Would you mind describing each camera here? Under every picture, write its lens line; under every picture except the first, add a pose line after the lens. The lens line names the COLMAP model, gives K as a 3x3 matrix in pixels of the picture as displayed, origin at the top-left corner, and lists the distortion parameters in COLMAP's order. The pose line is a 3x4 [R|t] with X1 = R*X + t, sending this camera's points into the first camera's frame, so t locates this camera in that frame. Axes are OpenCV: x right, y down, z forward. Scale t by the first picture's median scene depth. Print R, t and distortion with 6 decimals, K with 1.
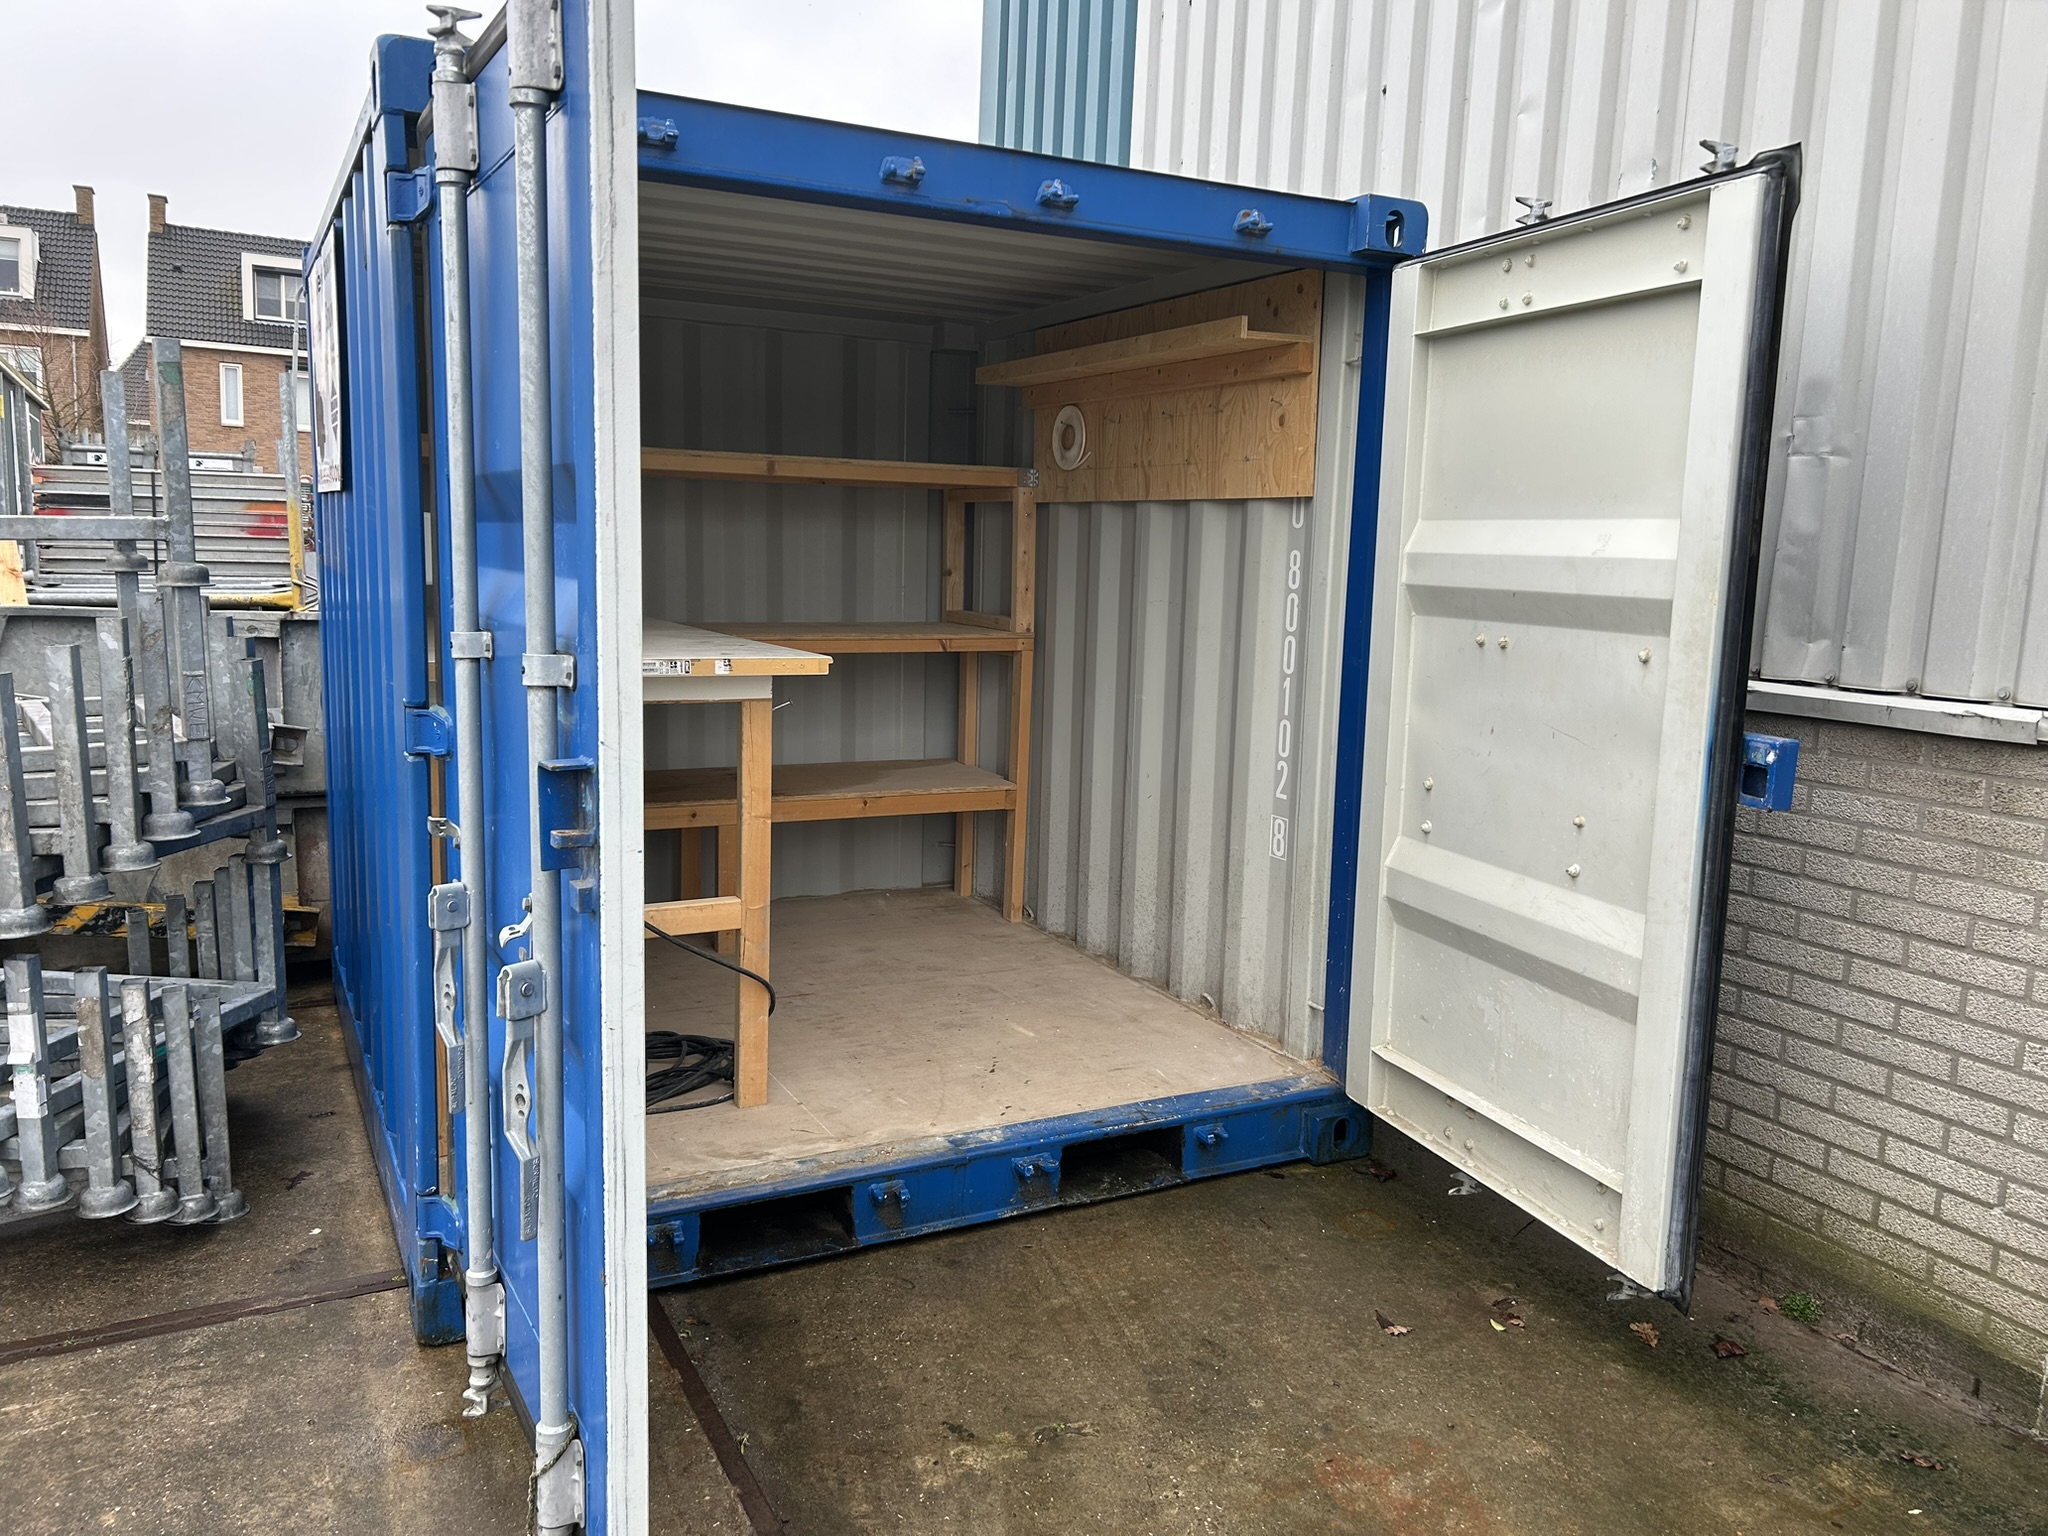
lens RADIAL K [[1551.4, 0, 1023.3], [0, 1551.4, 768.4], [0, 0, 1]] dist [0.045691, -0.048433]
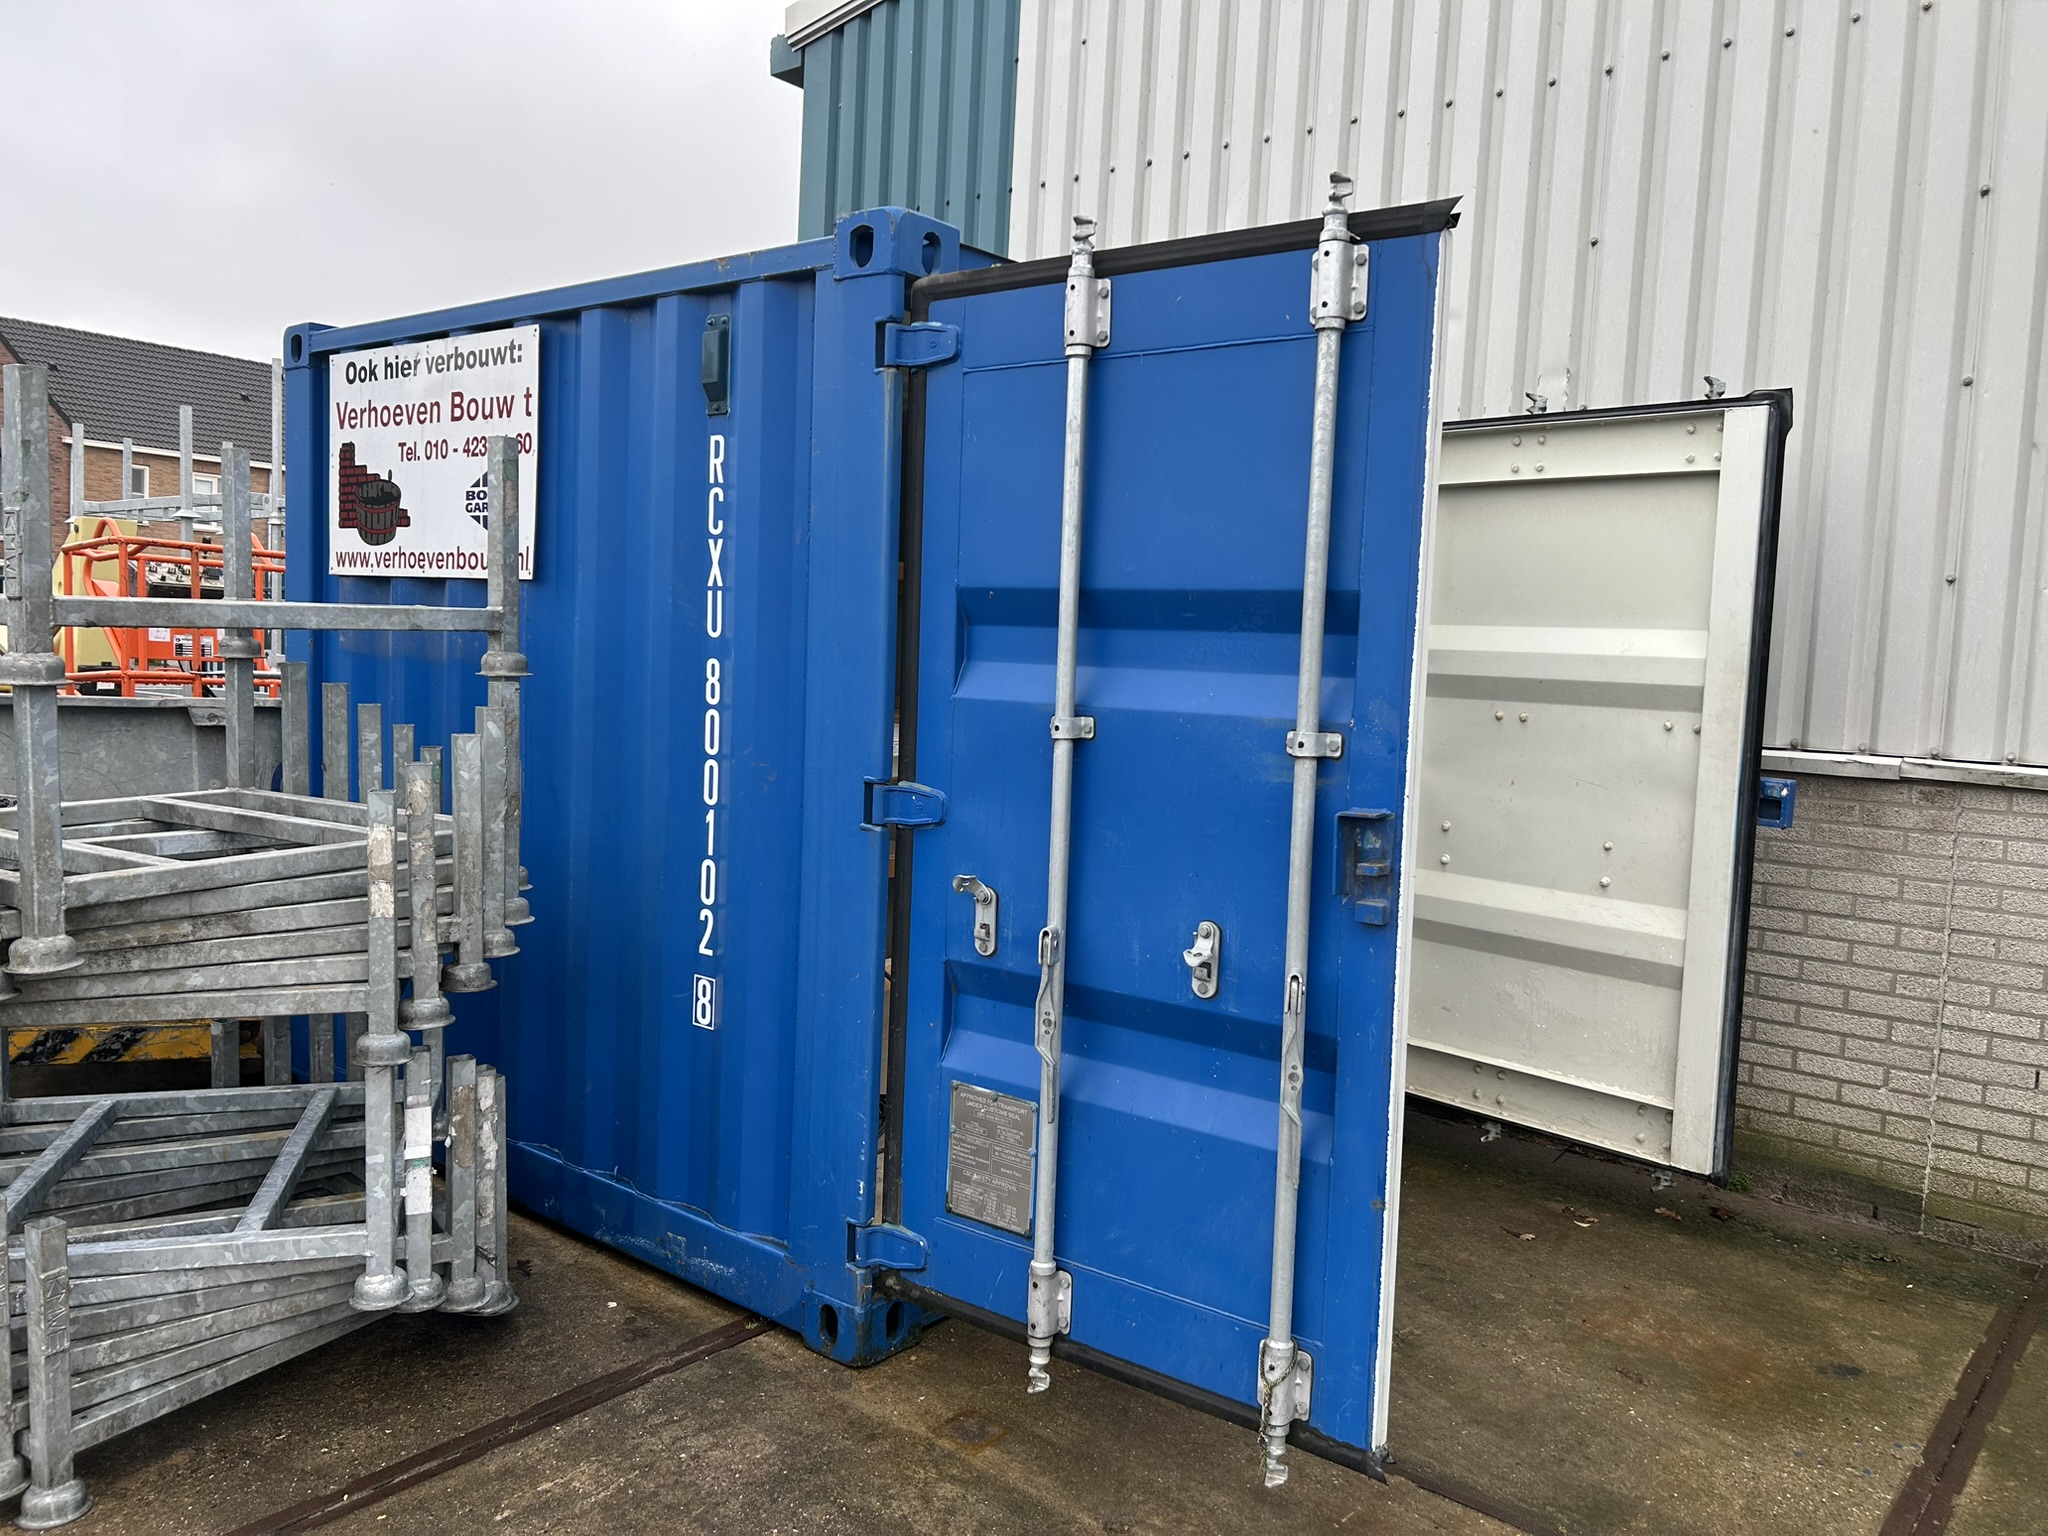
lens RADIAL K [[1551.4, 0, 1041.4], [0, 1551.4, 765.2], [0, 0, 1]] dist [0.045691, -0.048433]
pose [[0.917389, -0.022303, 0.397367, -0.602760], [0.042903, 0.998152, -0.043026, 0.000664], [-0.395673, 0.056520, 0.916651, -0.065384]]
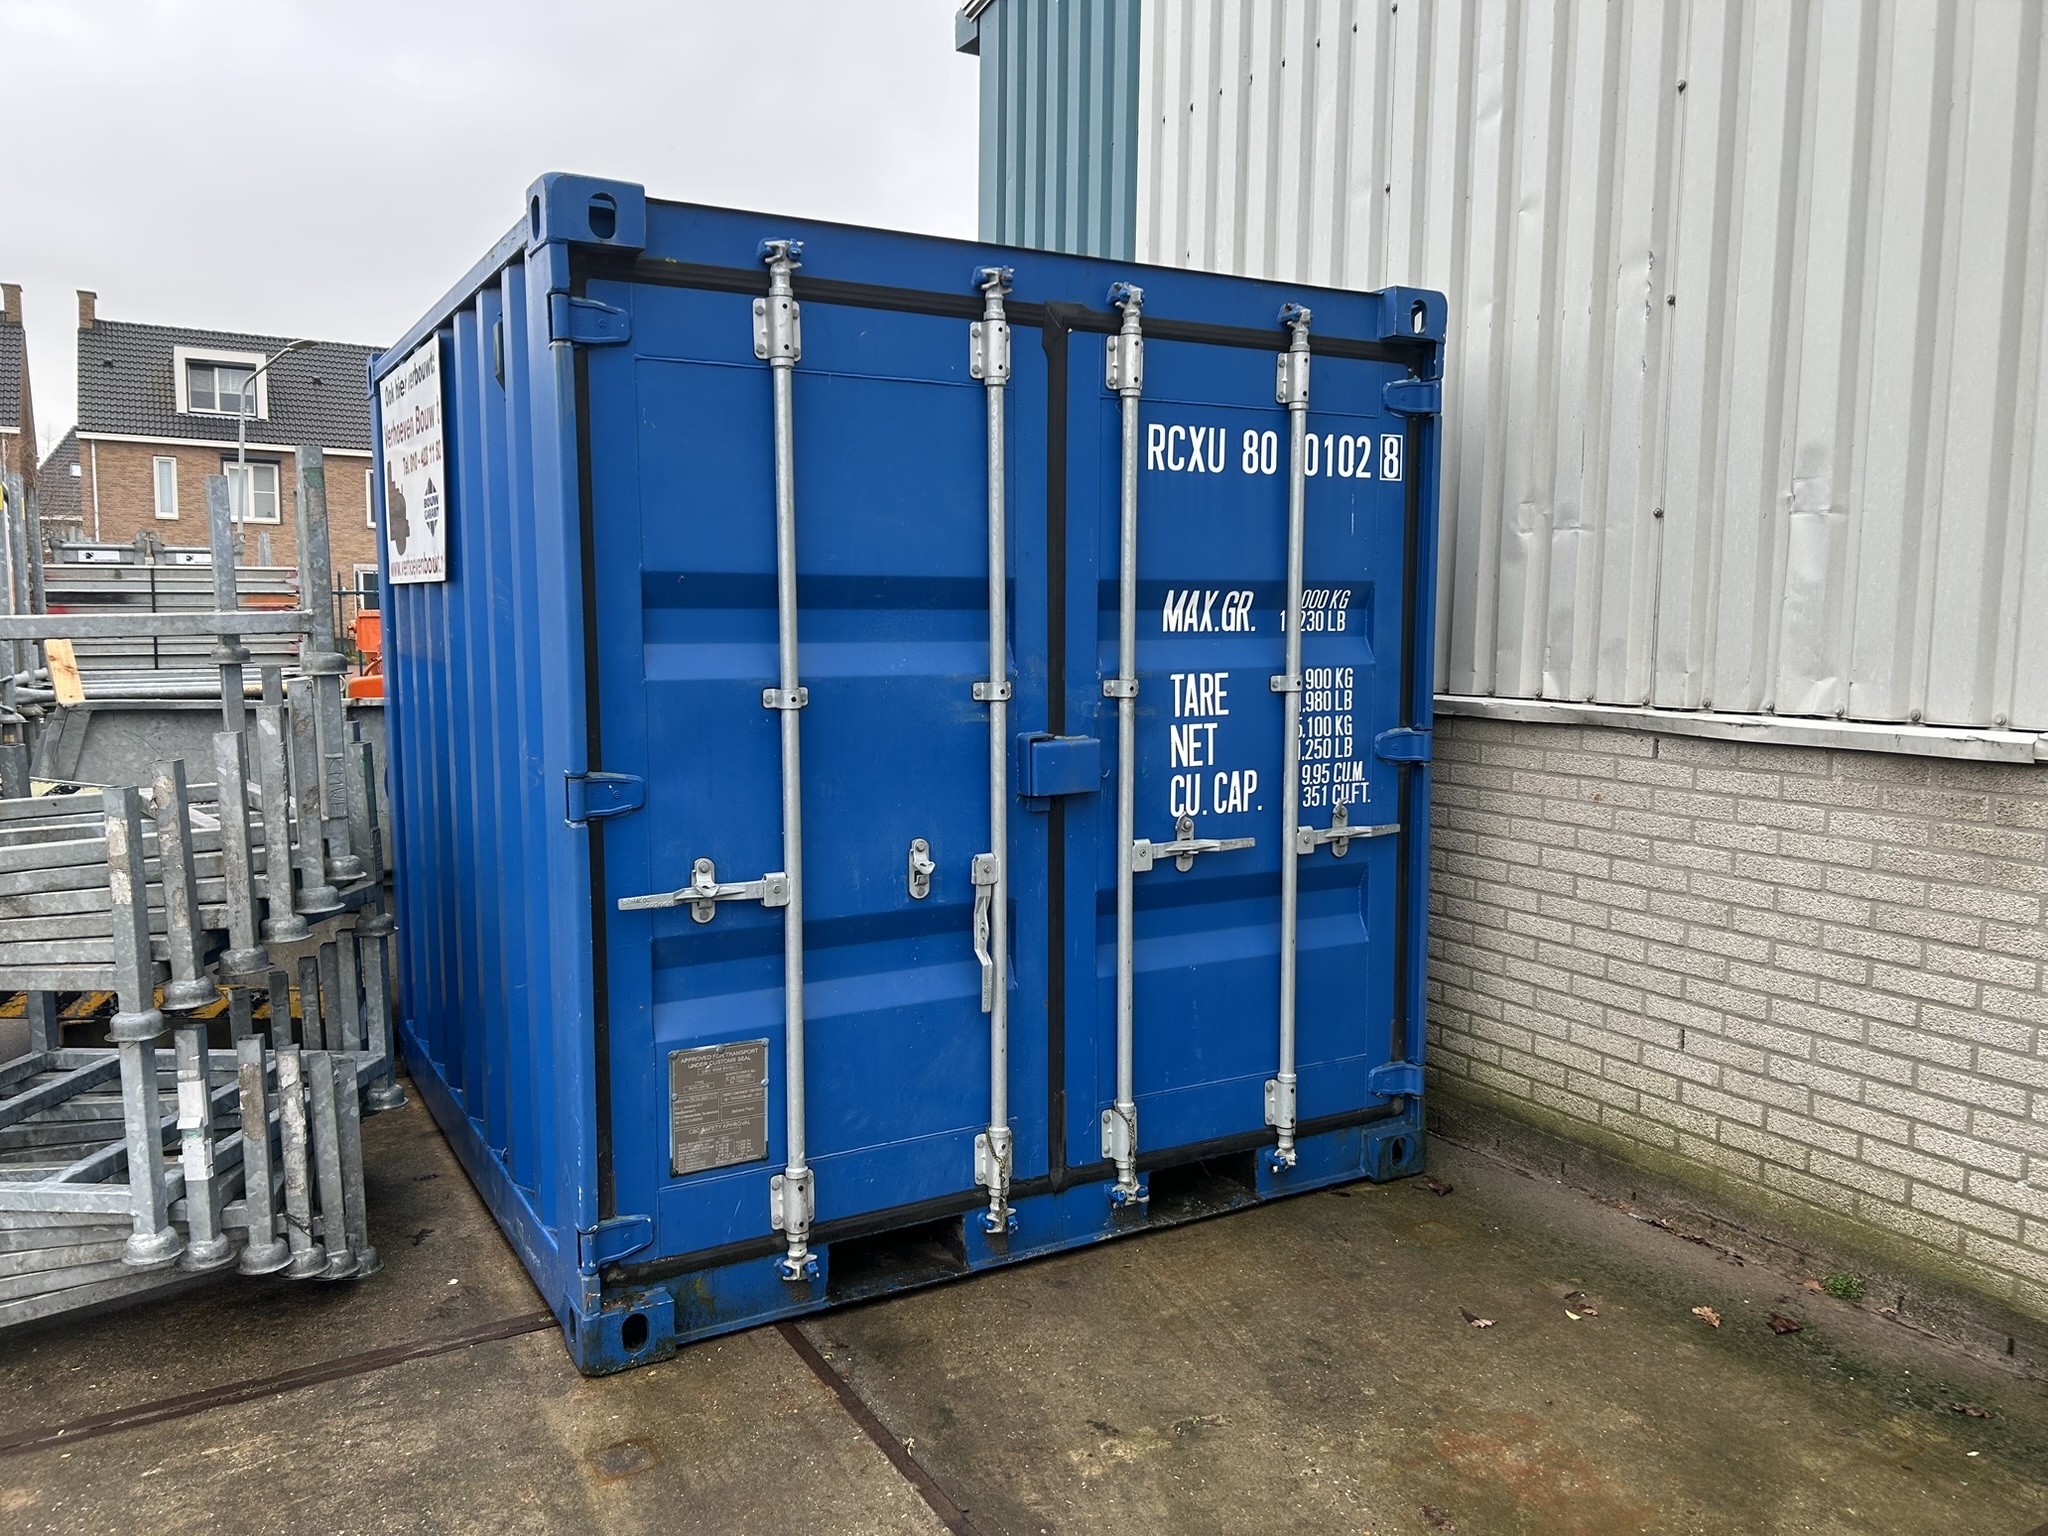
lens RADIAL K [[1551.4, 0, 1023.6], [0, 1551.4, 778.1], [0, 0, 1]] dist [0.045691, -0.048433]
pose [[0.998668, -0.033098, 0.039571, -0.100972], [0.034562, 0.998721, -0.036908, 0.009679], [-0.038299, 0.038227, 0.998535, -0.079198]]
